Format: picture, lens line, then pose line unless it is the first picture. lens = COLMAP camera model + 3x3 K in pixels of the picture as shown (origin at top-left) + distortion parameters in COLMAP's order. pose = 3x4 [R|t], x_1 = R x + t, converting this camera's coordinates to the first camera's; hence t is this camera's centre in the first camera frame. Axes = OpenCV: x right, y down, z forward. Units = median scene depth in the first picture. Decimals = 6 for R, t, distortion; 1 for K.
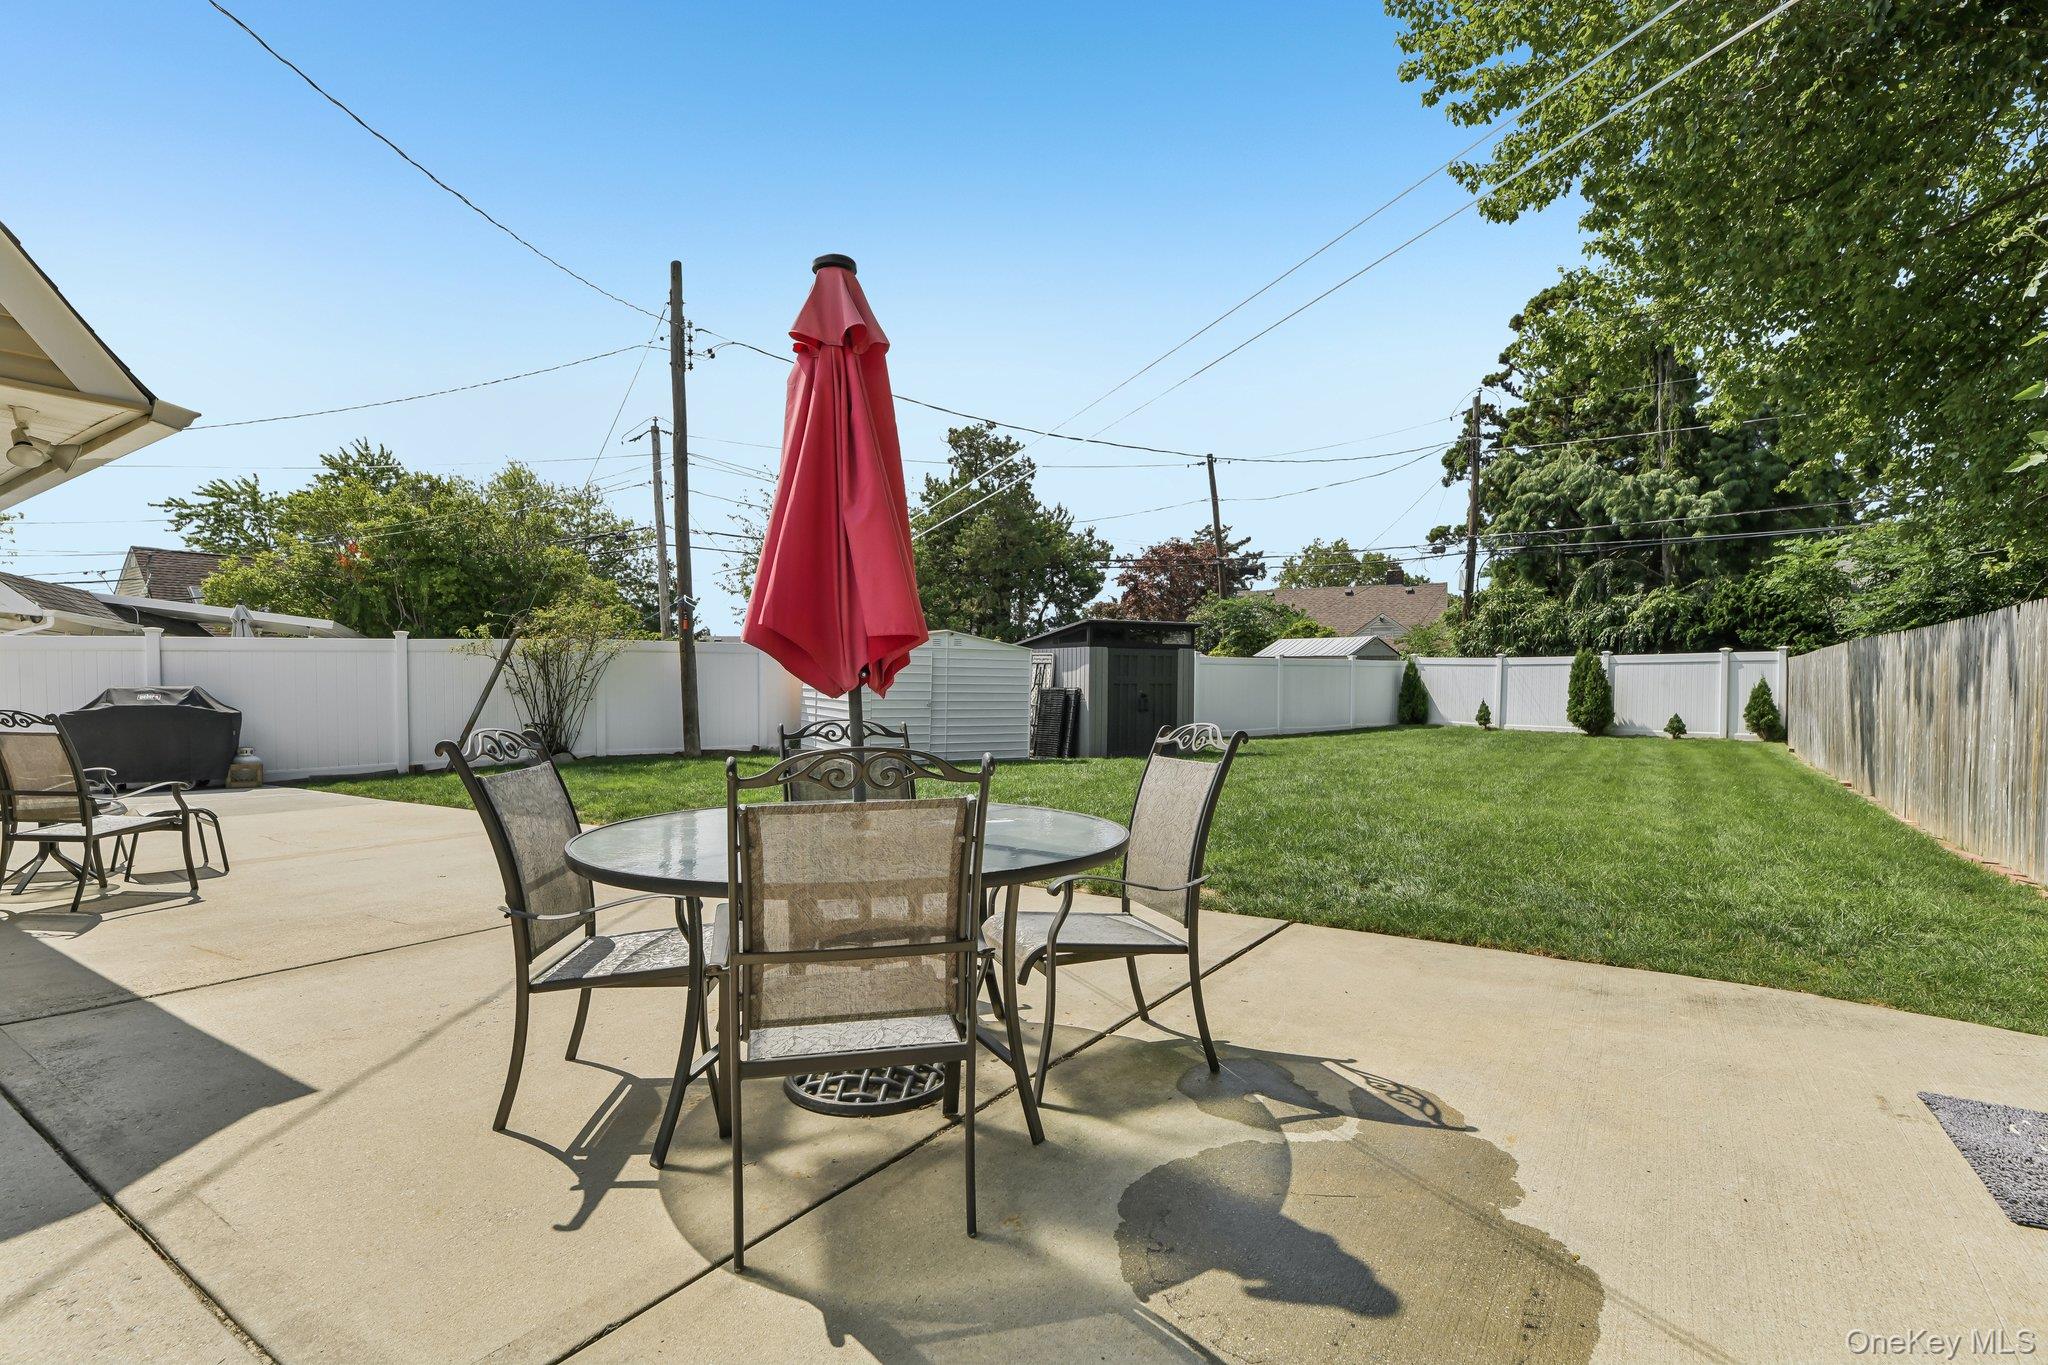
lens RADIAL K [[950.2, 0, 1021.8], [0, 950.2, 705.1], [0, 0, 1]] dist [0.007671, 0.000303]
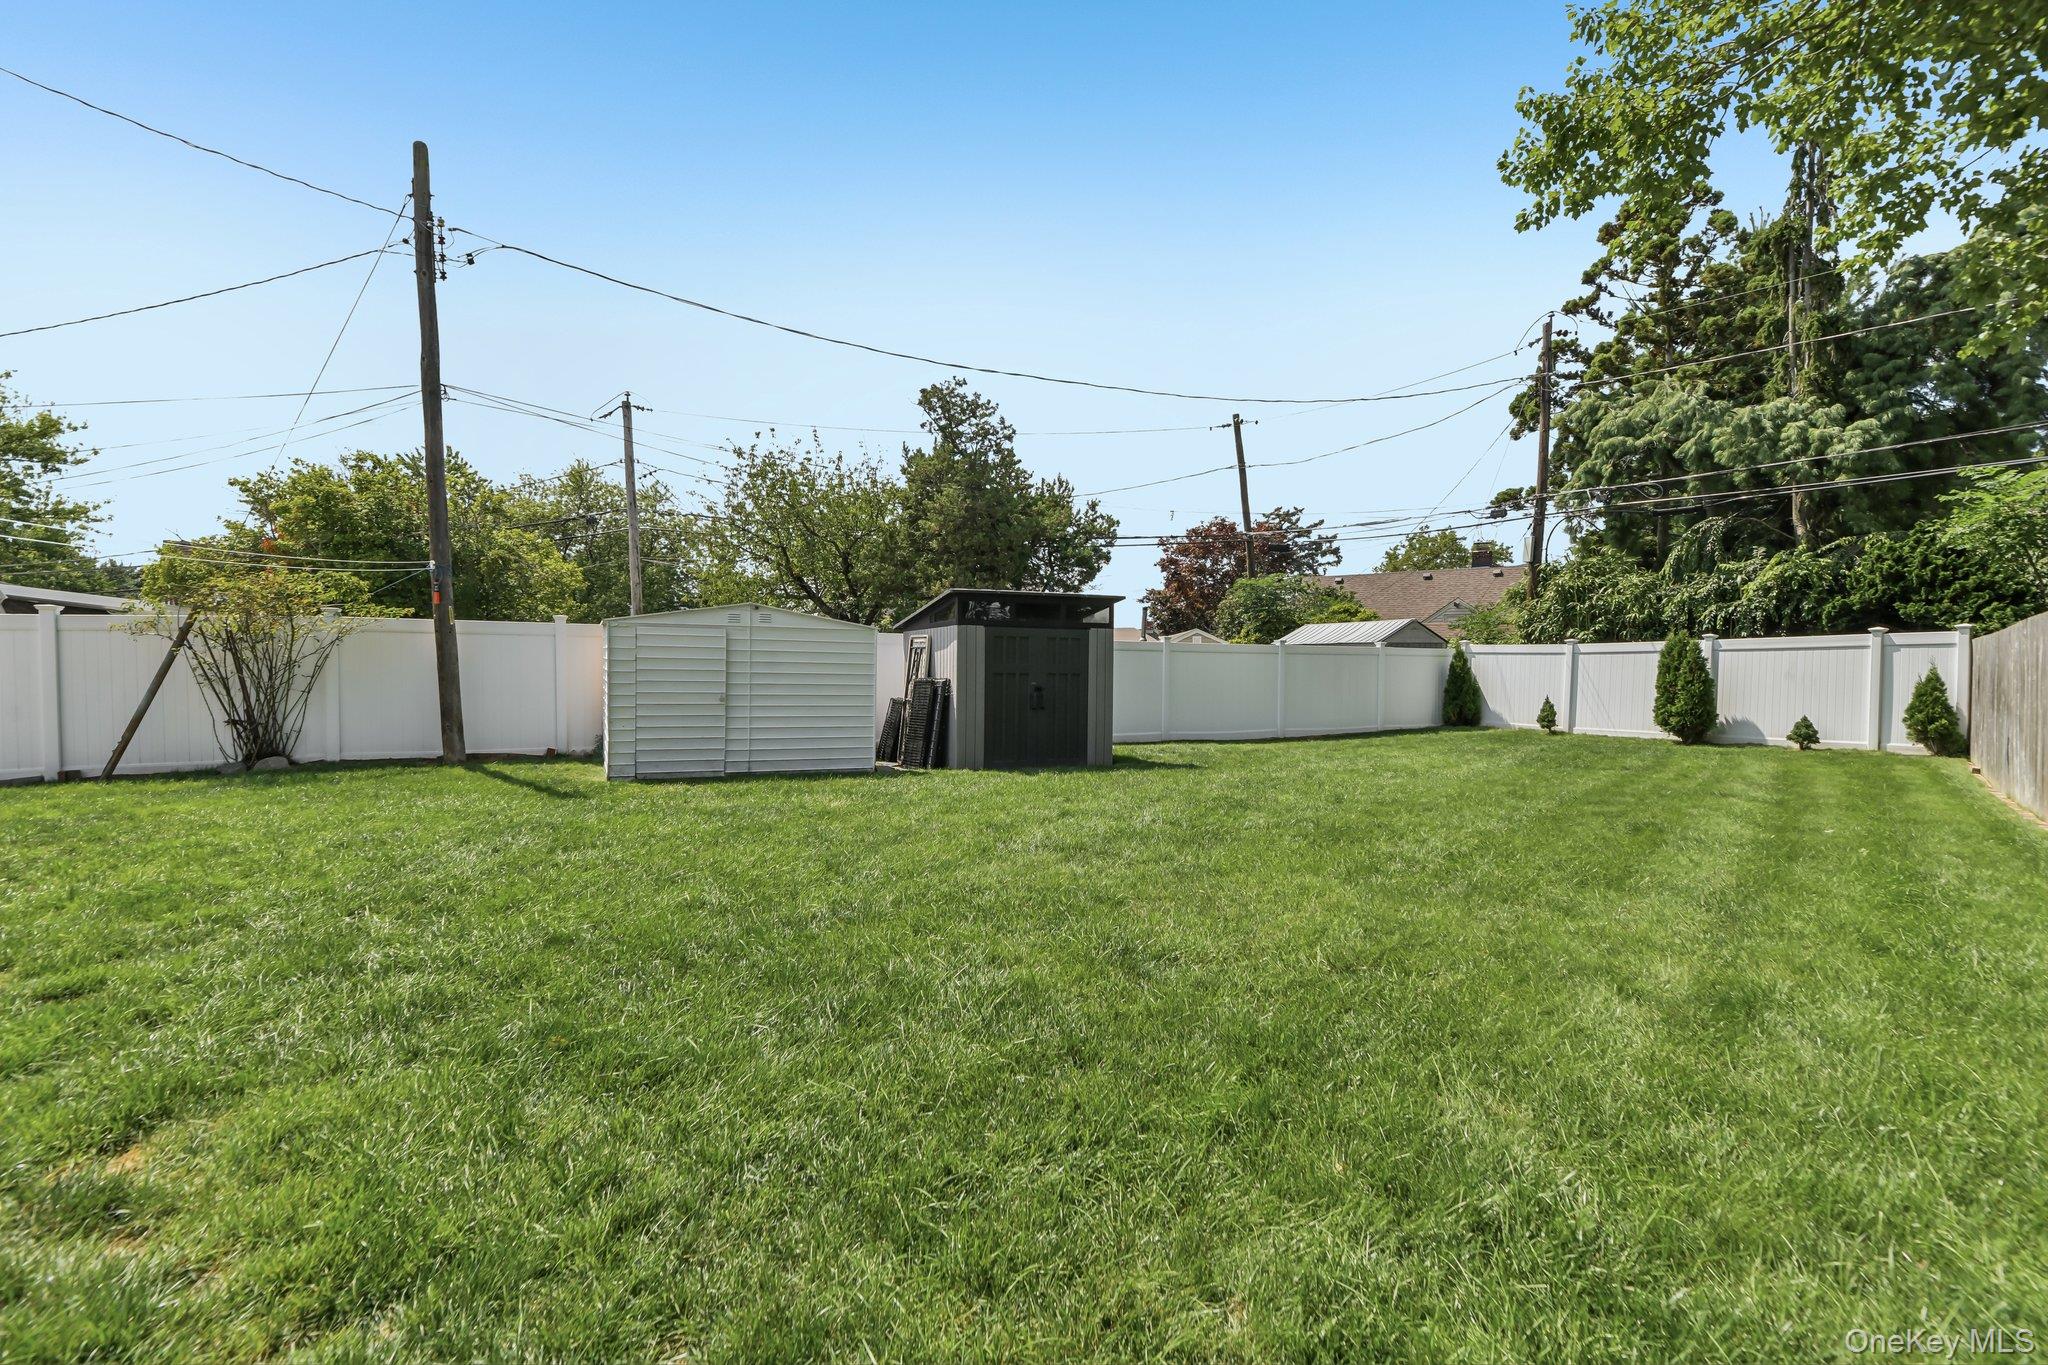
lens RADIAL K [[918.6, 0, 1019.7], [0, 918.6, 705.5], [0, 0, 1]] dist [0.012055, -0.005341]
pose [[0.992184, 0.005910, -0.124641, 0.147591], [-0.005090, 0.999963, 0.006893, -0.001025], [0.124677, -0.006205, 0.992178, 0.181959]]
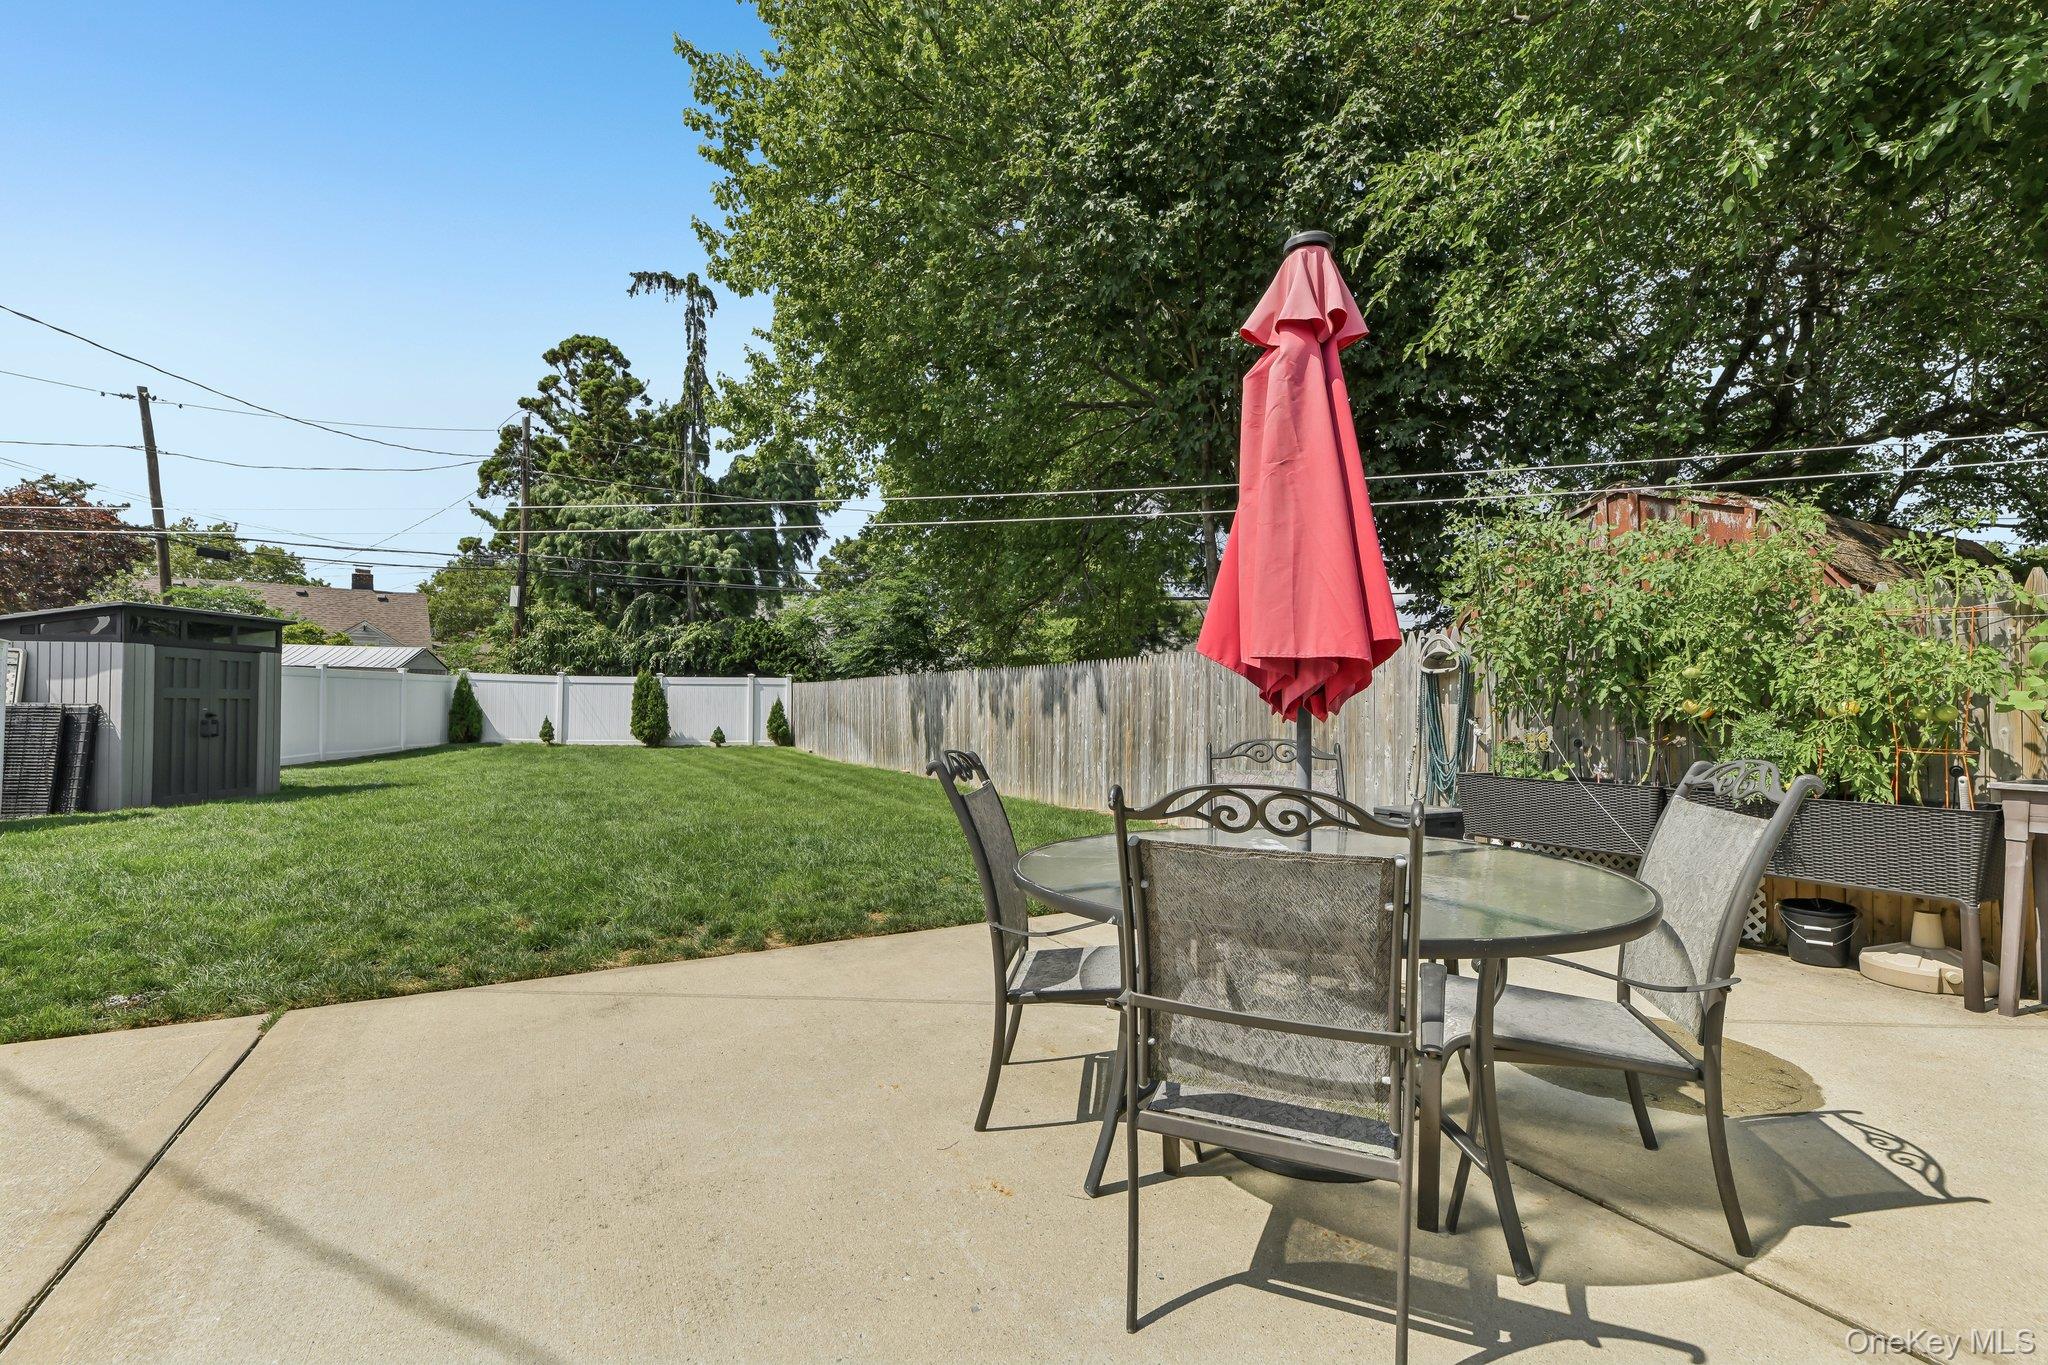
lens RADIAL K [[898.8, 0, 1023.0], [0, 898.8, 702.6], [0, 0, 1]] dist [0.001098, -0.003315]
pose [[0.474514, 0.004553, 0.880236, -0.126890], [0.012839, 0.999844, -0.012093, -0.002372], [-0.880154, 0.017040, 0.474382, 0.098184]]
